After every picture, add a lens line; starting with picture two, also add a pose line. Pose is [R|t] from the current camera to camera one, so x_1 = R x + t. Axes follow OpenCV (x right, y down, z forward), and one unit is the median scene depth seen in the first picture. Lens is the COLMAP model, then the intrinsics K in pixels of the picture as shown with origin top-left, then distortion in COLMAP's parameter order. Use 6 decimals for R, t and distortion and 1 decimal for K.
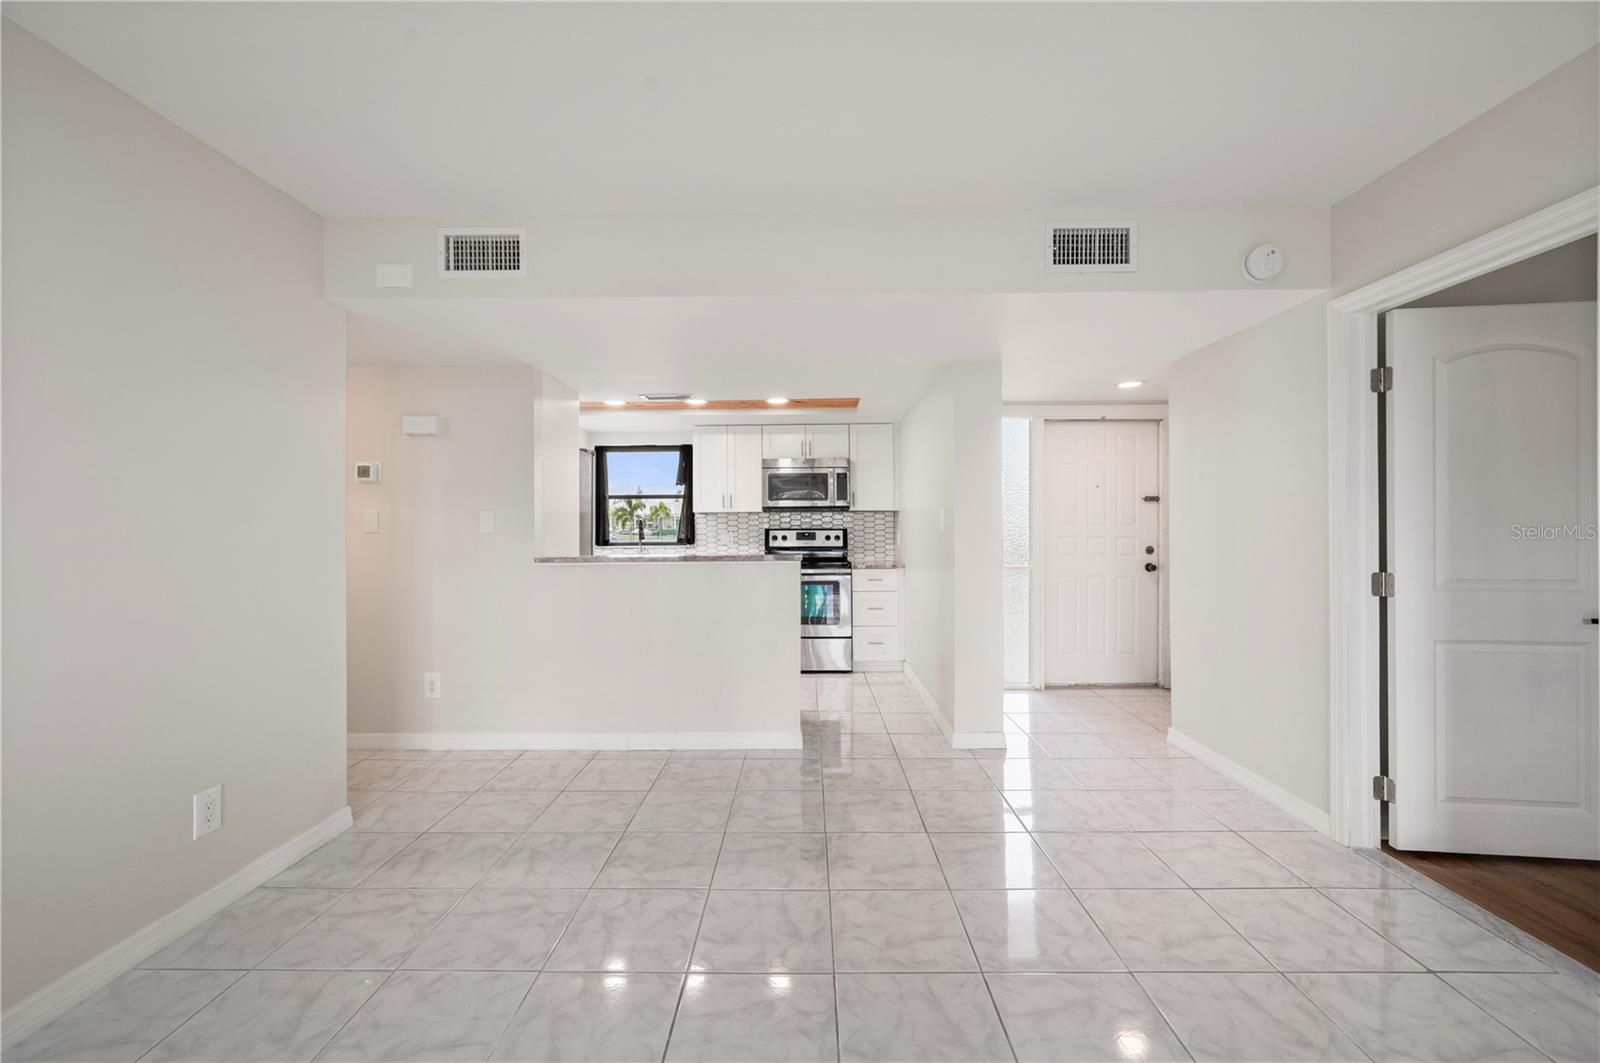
lens RADIAL K [[644.7, 0, 799.3], [0, 644.7, 523.0], [0, 0, 1]] dist [0.000038, -0.000709]
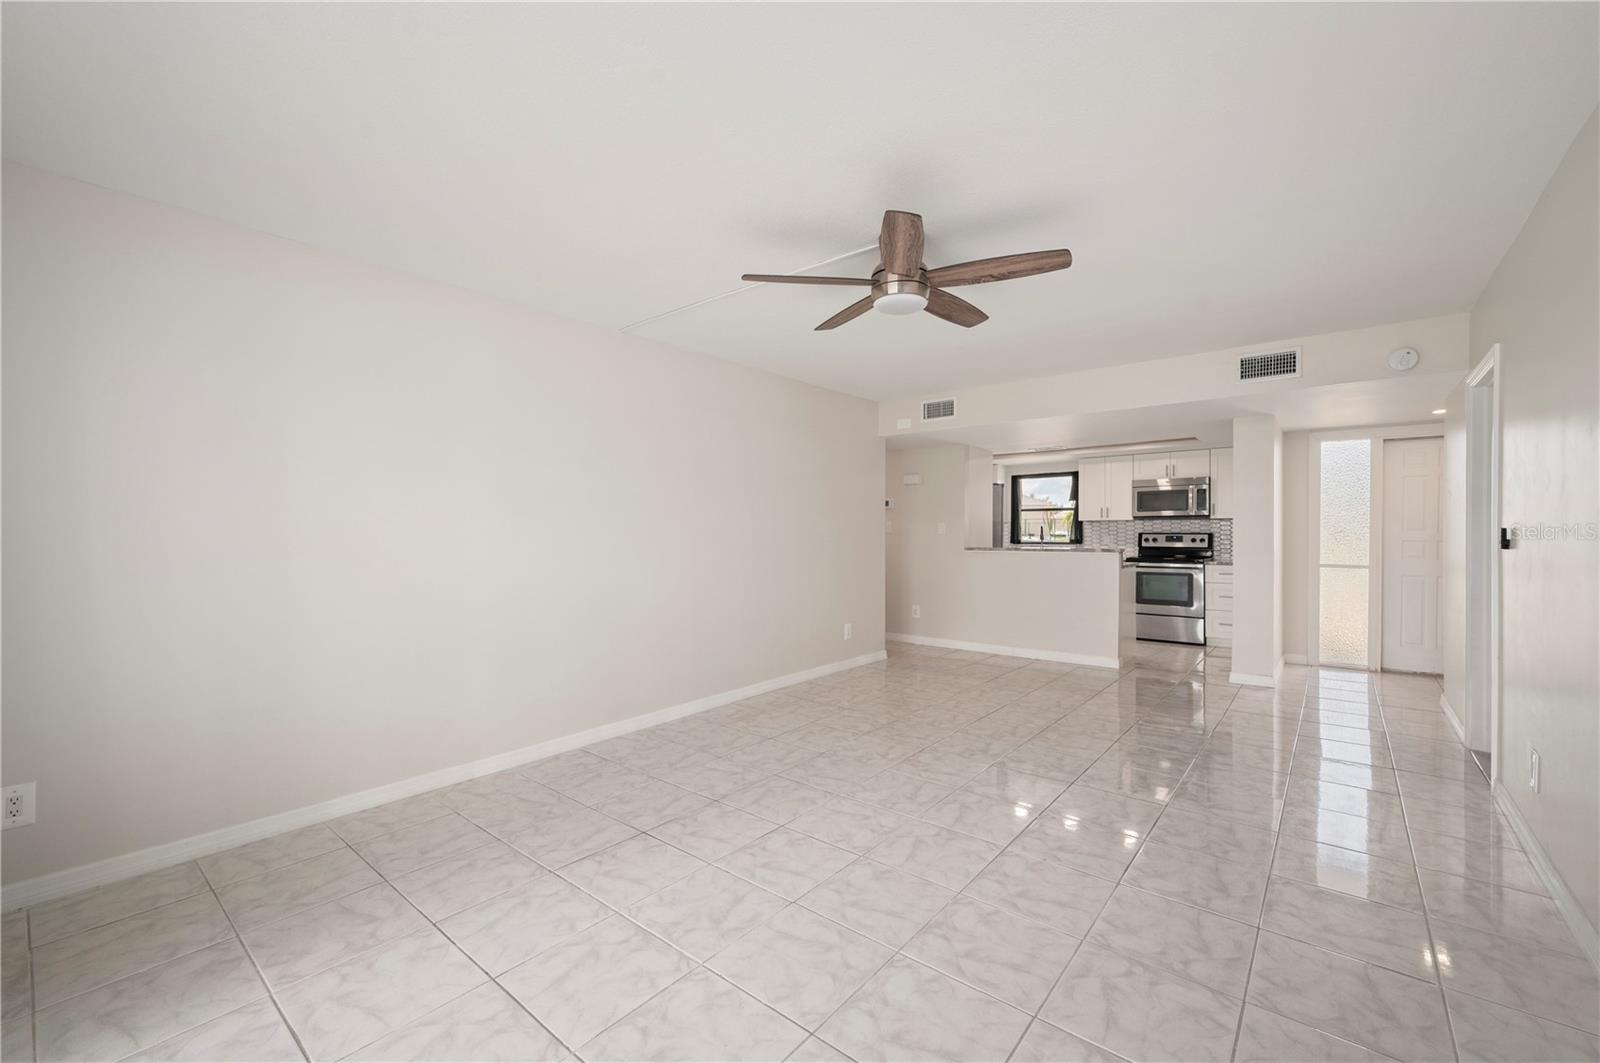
lens RADIAL K [[644.7, 0, 788.2], [0, 644.7, 547.5], [0, 0, 1]] dist [0.000038, -0.000709]
pose [[0.768430, 0.018029, -0.639680, 0.290682], [0.002843, 0.999497, 0.031586, -0.005544], [0.639927, -0.026090, 0.767992, -0.565067]]
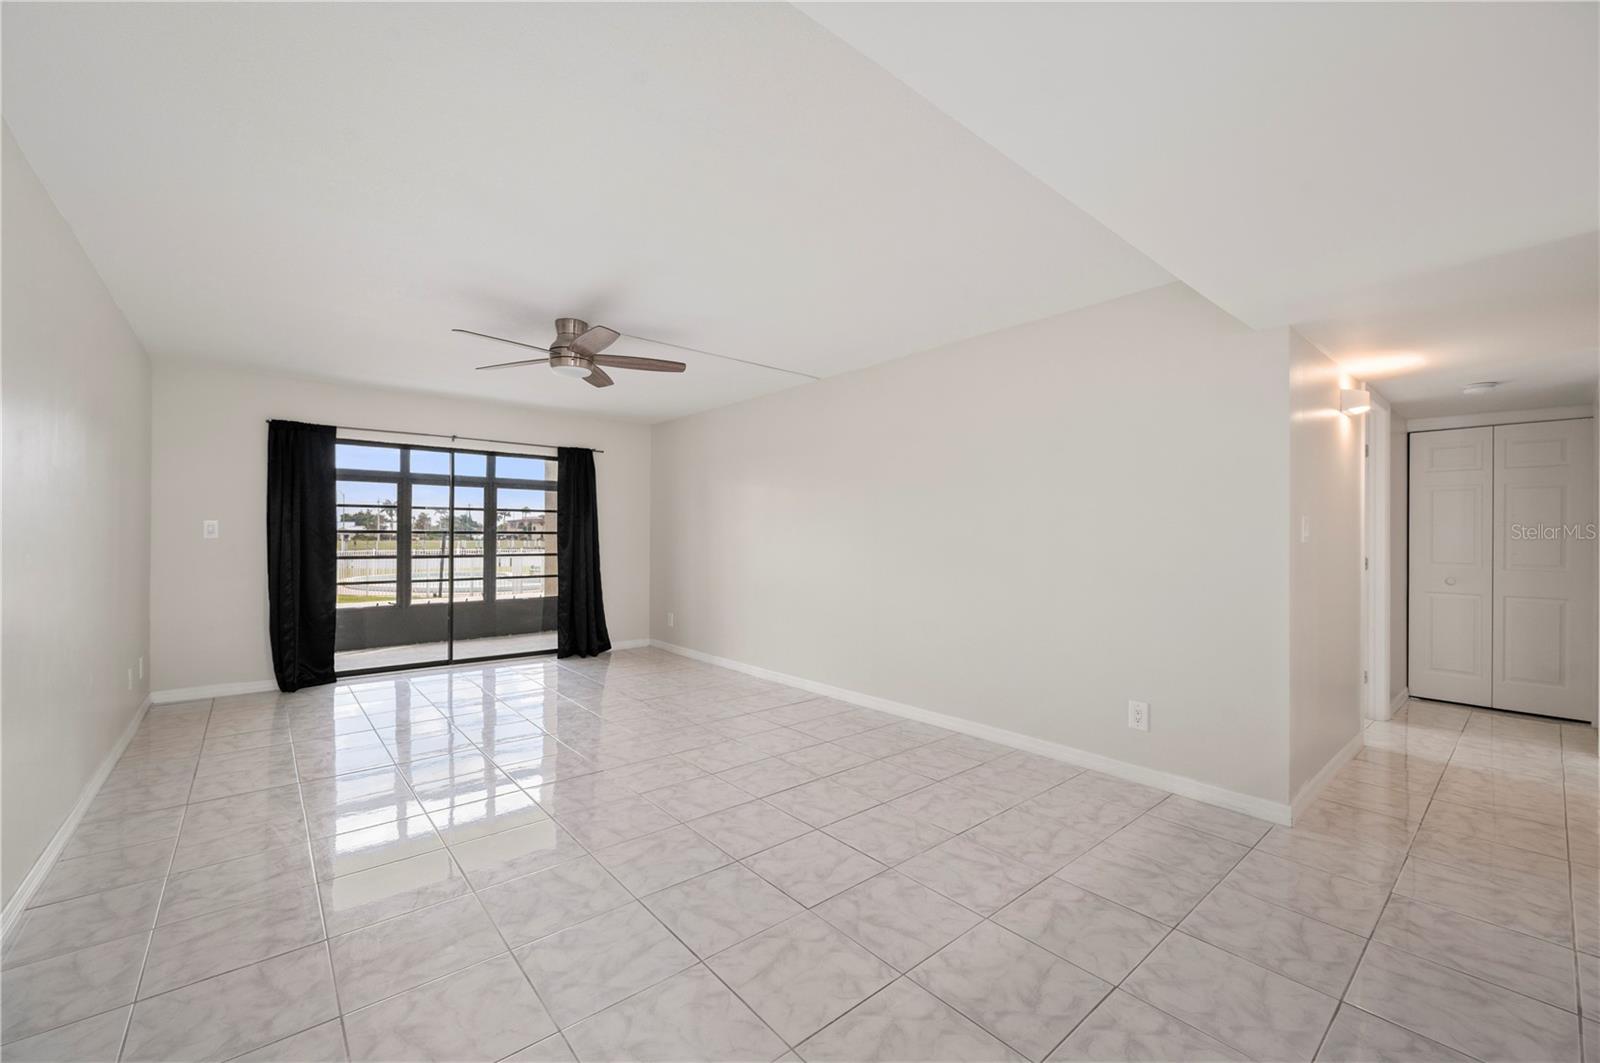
lens RADIAL K [[644.7, 0, 792.9], [0, 644.7, 523.5], [0, 0, 1]] dist [0.000038, -0.000709]
pose [[-0.753227, -0.010843, -0.657672, 0.318341], [0.000622, 0.999852, -0.017198, 0.003295], [0.657761, -0.013363, -0.753108, 0.677777]]
